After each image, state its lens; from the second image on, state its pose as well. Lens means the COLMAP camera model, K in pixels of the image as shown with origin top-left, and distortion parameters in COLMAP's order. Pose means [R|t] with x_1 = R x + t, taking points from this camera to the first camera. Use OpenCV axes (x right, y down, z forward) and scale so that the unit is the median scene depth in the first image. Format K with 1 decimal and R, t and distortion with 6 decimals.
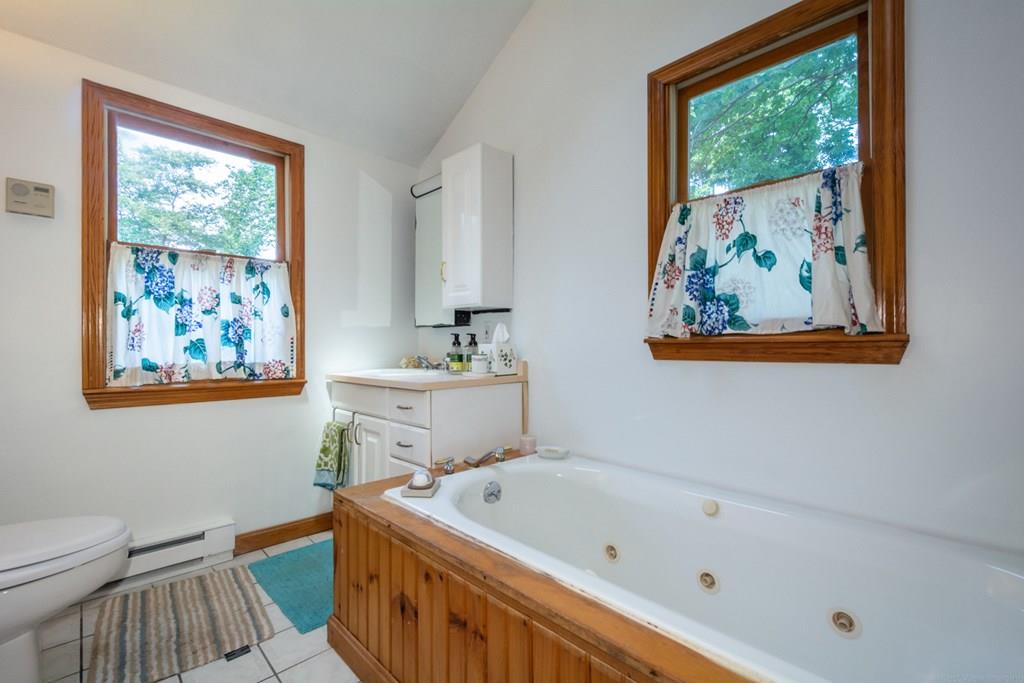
lens RADIAL K [[452.2, 0, 519.4], [0, 452.2, 347.1], [0, 0, 1]] dist [-0.002278, 0.000049]
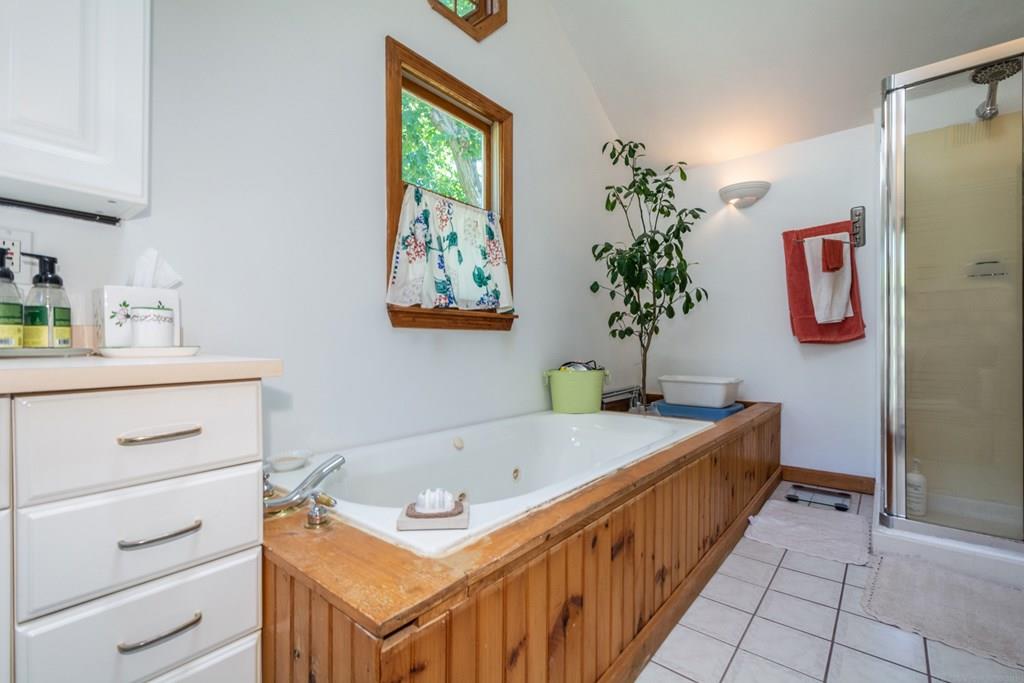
lens RADIAL K [[452.2, 0, 519.4], [0, 452.2, 347.1], [0, 0, 1]] dist [-0.002278, 0.000049]
pose [[-0.110912, -0.008813, 0.993791, -0.917794], [-0.001762, 0.999961, 0.008671, 0.078690], [-0.993829, -0.000789, -0.110923, 1.035204]]
